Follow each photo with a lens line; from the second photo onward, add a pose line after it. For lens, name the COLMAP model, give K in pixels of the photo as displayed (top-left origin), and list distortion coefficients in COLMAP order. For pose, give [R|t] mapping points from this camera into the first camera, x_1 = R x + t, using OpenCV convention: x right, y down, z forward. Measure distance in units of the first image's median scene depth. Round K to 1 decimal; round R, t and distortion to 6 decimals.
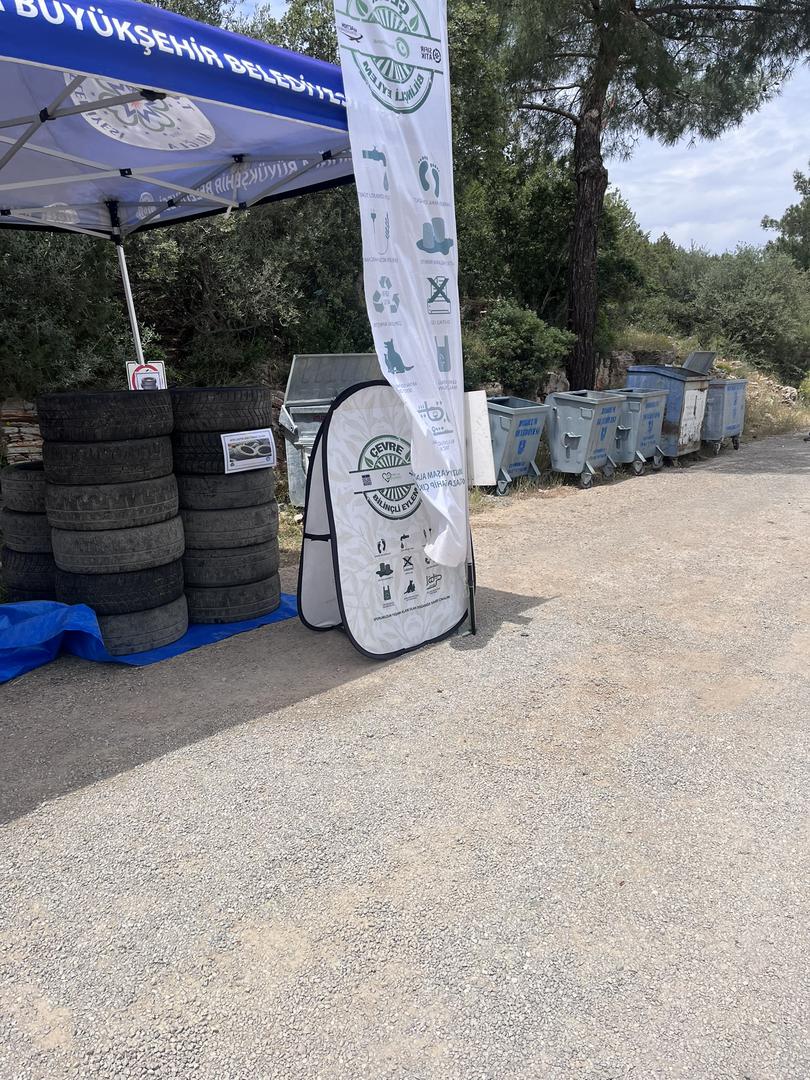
lens RADIAL K [[804.9, 0, 402.0], [0, 804.9, 548.9], [0, 0, 1]] dist [0.066465, -0.092566]
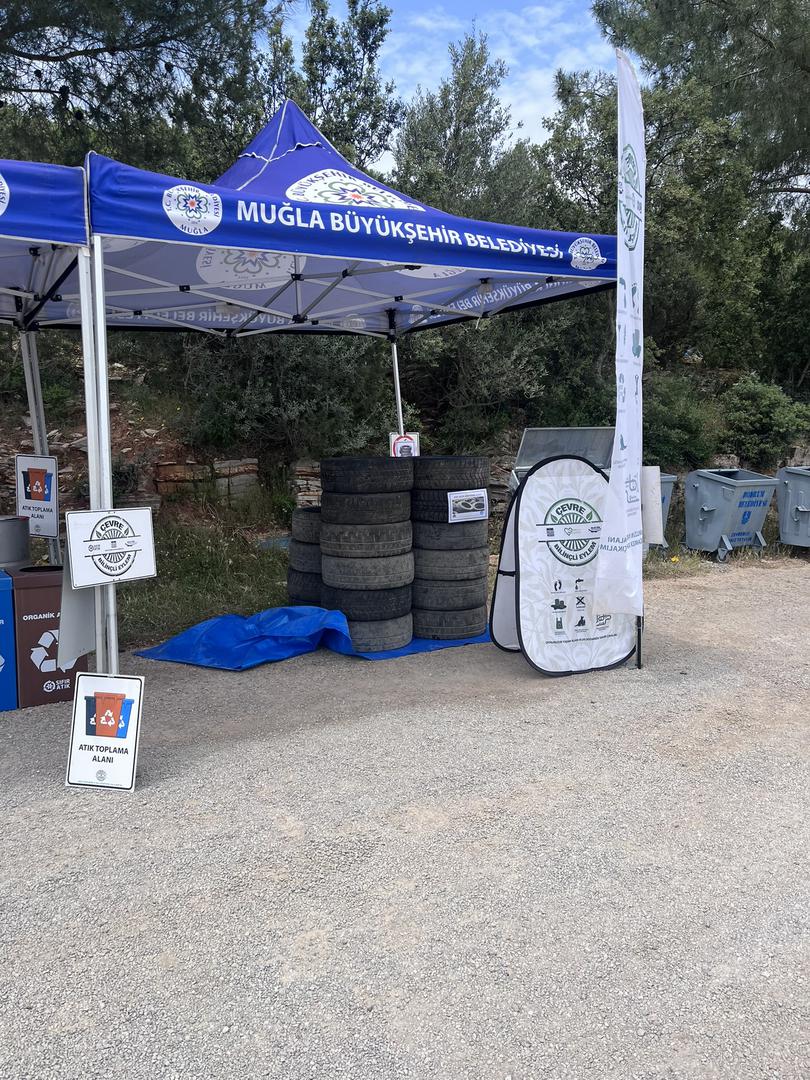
lens RADIAL K [[813.2, 0, 405.6], [0, 813.2, 534.9], [0, 0, 1]] dist [0.051902, -0.000126]
pose [[0.950652, 0.061788, -0.304045, 0.119639], [-0.089523, 0.992916, -0.078129, 0.036638], [0.297064, 0.101492, 0.949448, -0.271205]]
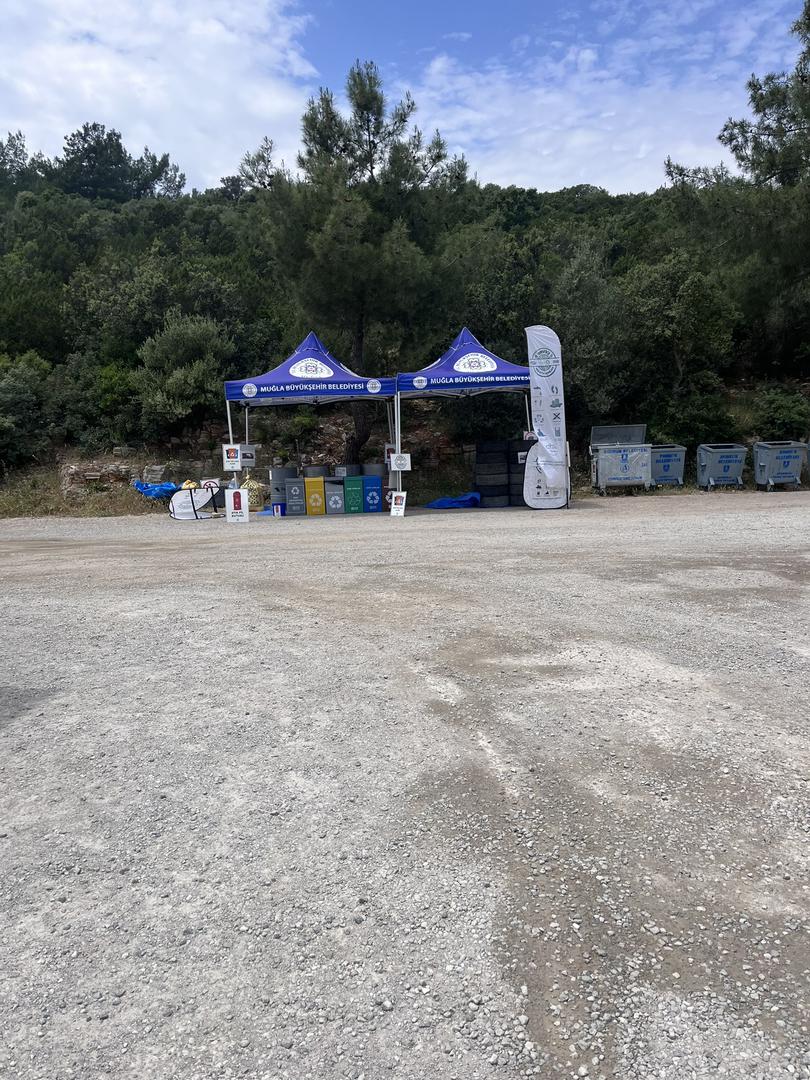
lens RADIAL K [[813.2, 0, 405.6], [0, 813.2, 534.9], [0, 0, 1]] dist [0.051902, -0.000126]
pose [[0.733871, 0.085404, -0.673899, 2.059630], [-0.135405, 0.990548, -0.021921, 0.406597], [0.665657, 0.107336, 0.738499, -2.182834]]
